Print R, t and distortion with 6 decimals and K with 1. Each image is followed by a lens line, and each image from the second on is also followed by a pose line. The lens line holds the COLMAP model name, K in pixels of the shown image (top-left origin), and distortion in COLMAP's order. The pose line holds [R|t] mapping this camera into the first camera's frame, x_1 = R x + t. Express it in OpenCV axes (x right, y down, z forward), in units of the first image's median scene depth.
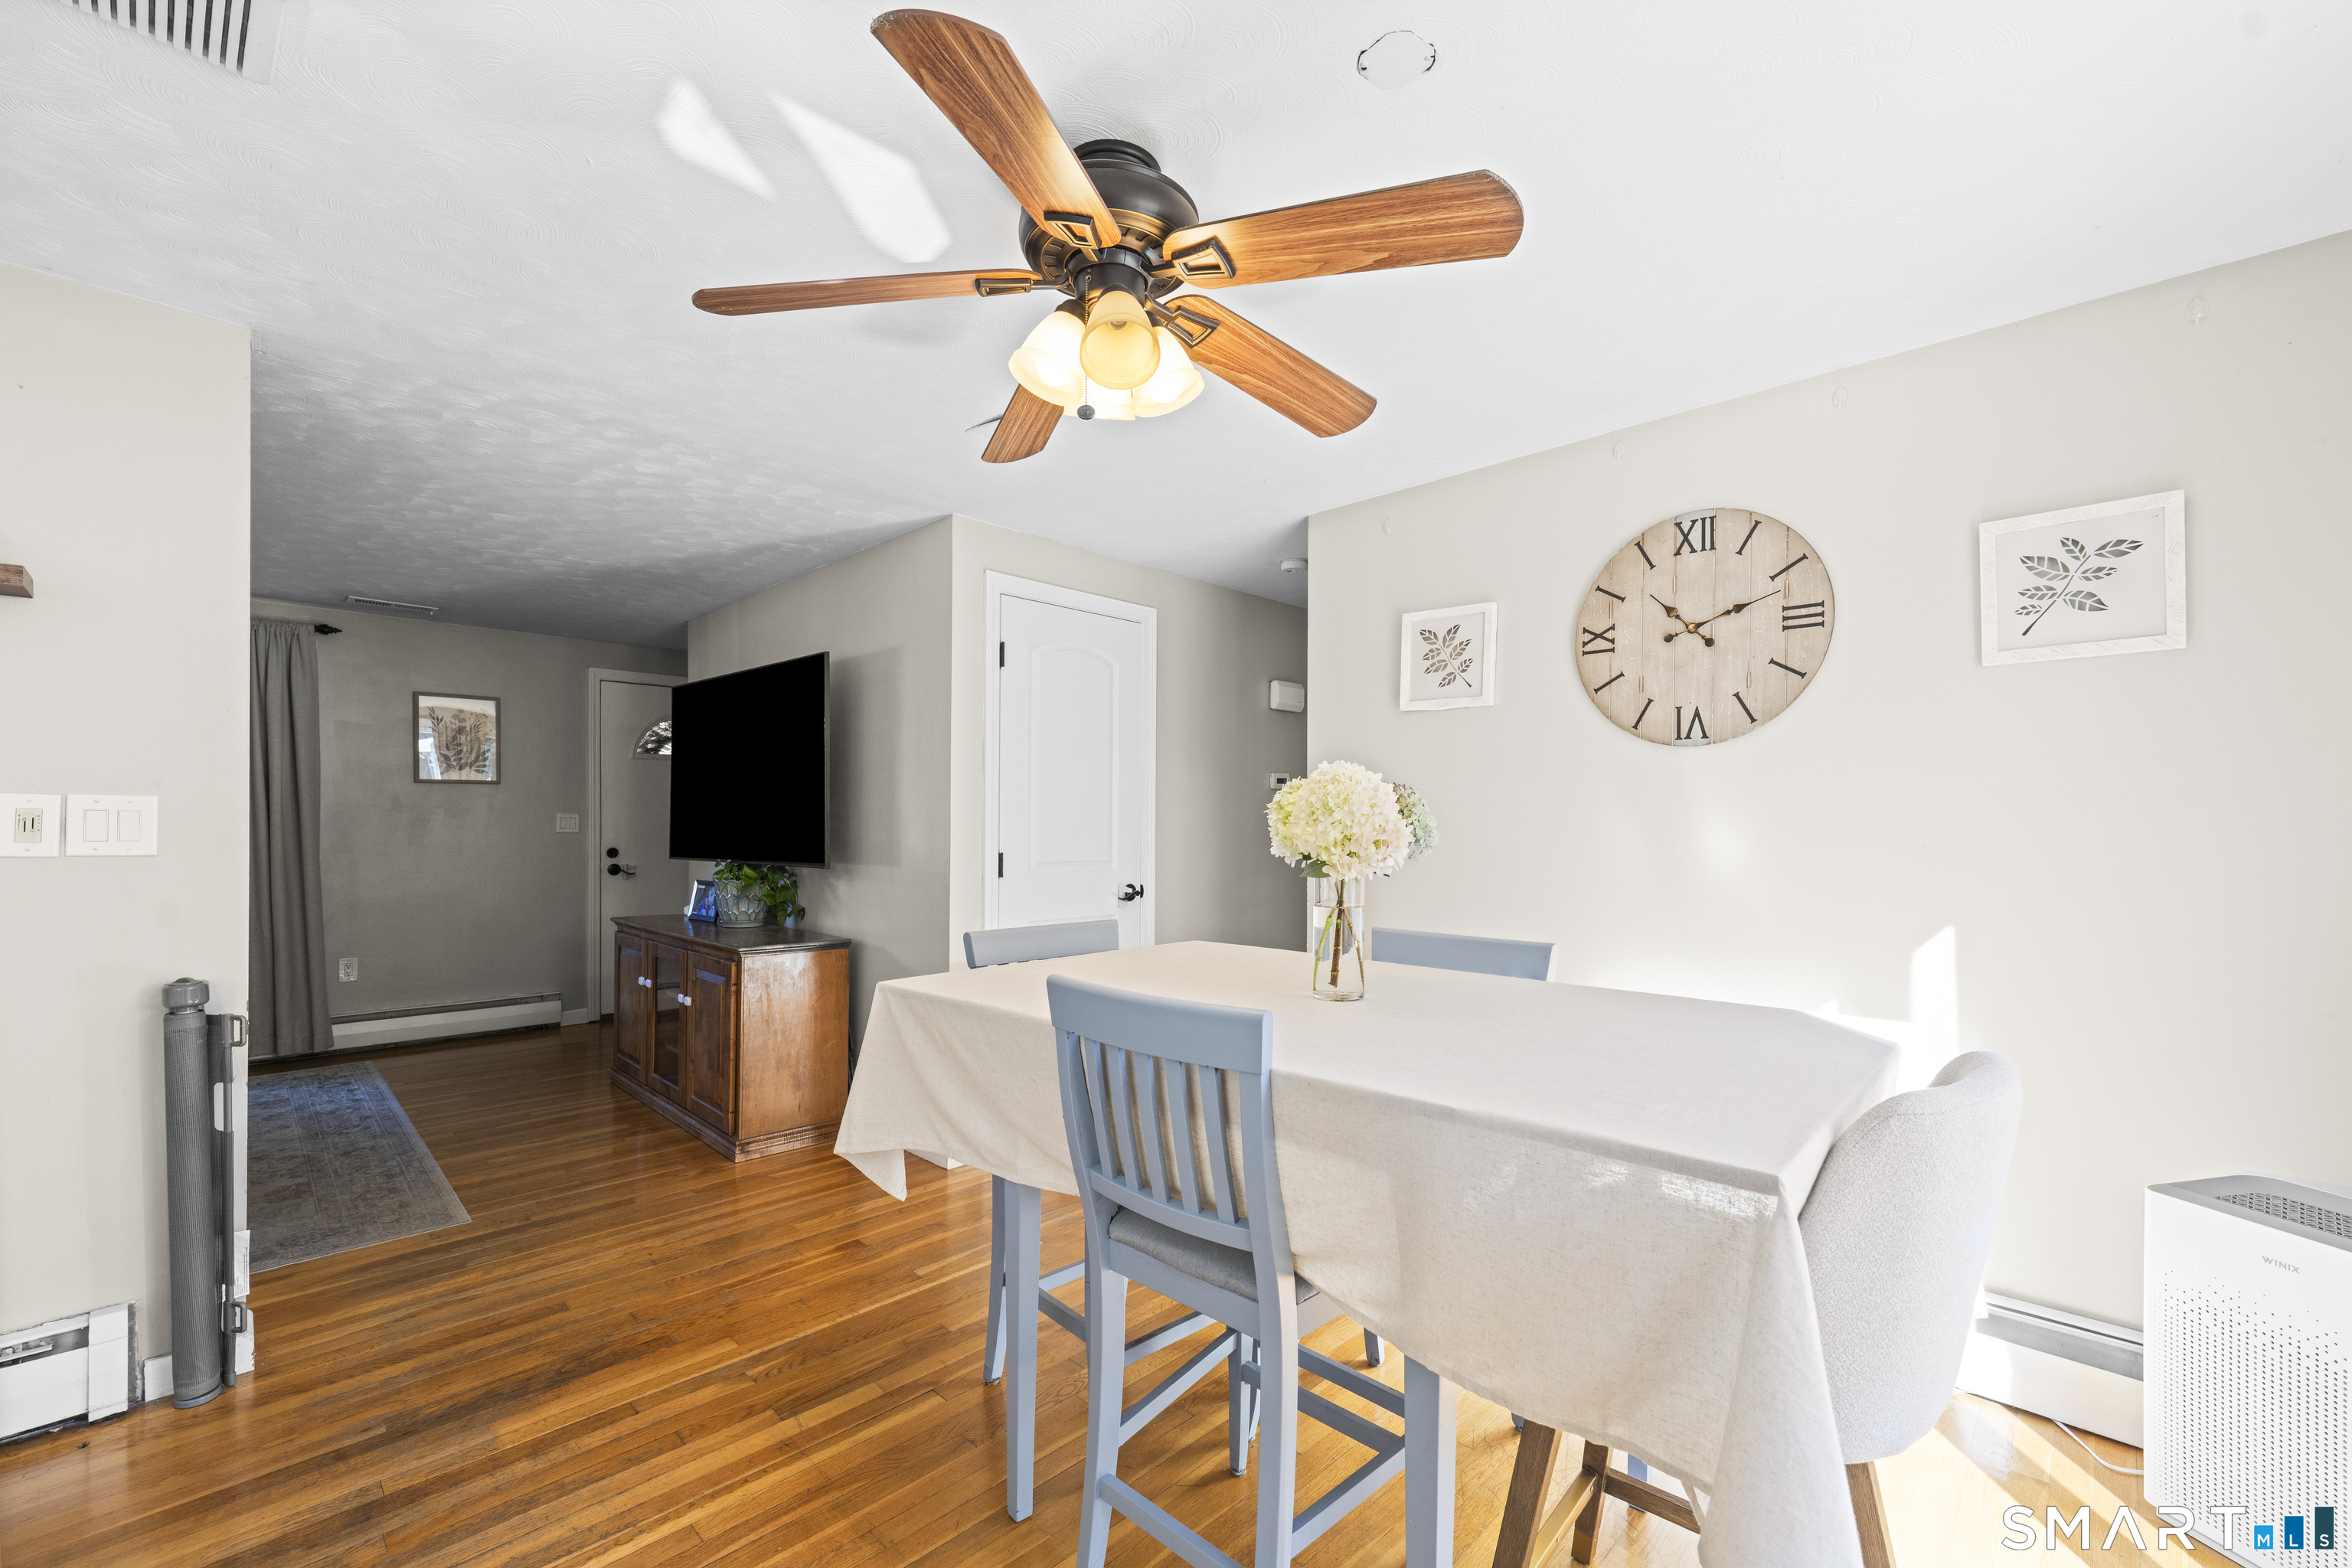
lens RADIAL K [[954.7, 0, 1180.7], [0, 954.7, 822.3], [0, 0, 1]] dist [0.001256, -0.000369]
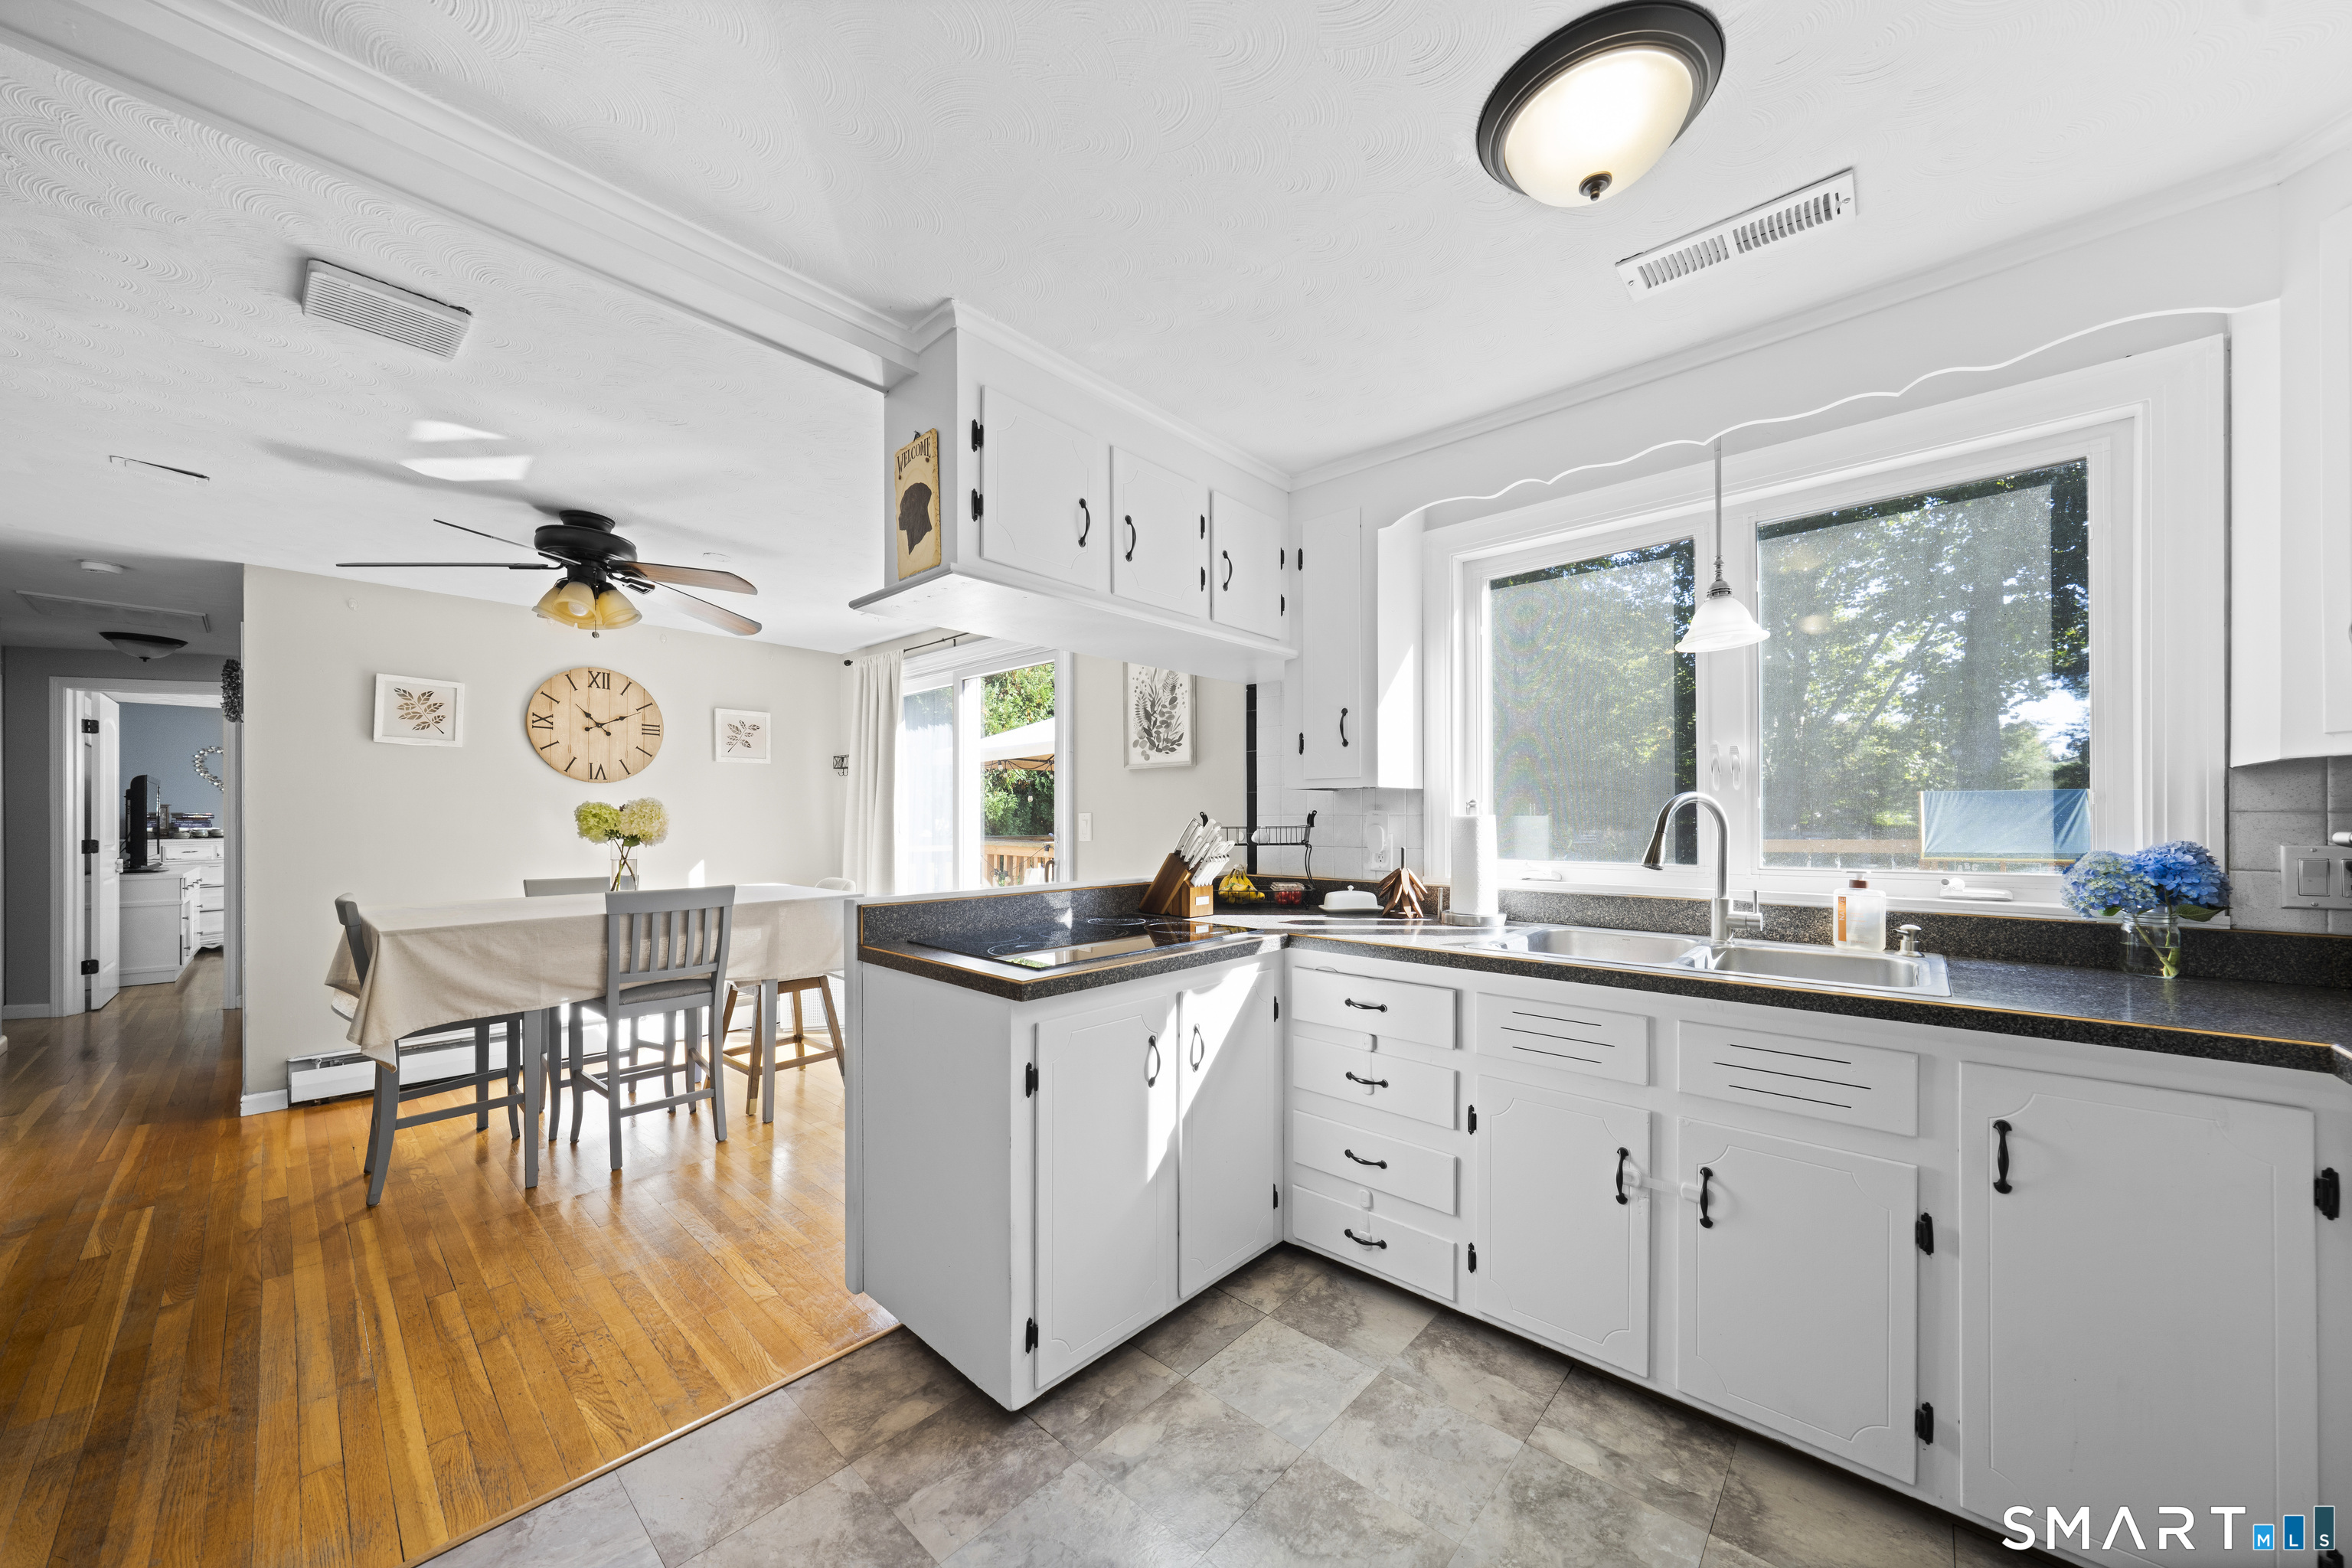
lens RADIAL K [[823.1, 0, 1168.2], [0, 823.1, 820.6], [0, 0, 1]] dist [-0.004278, 0.000196]
pose [[-0.035693, -0.008908, 0.999323, -1.258796], [-0.002624, 0.999958, 0.008820, -0.018328], [-0.999359, -0.002308, -0.035715, -0.151025]]
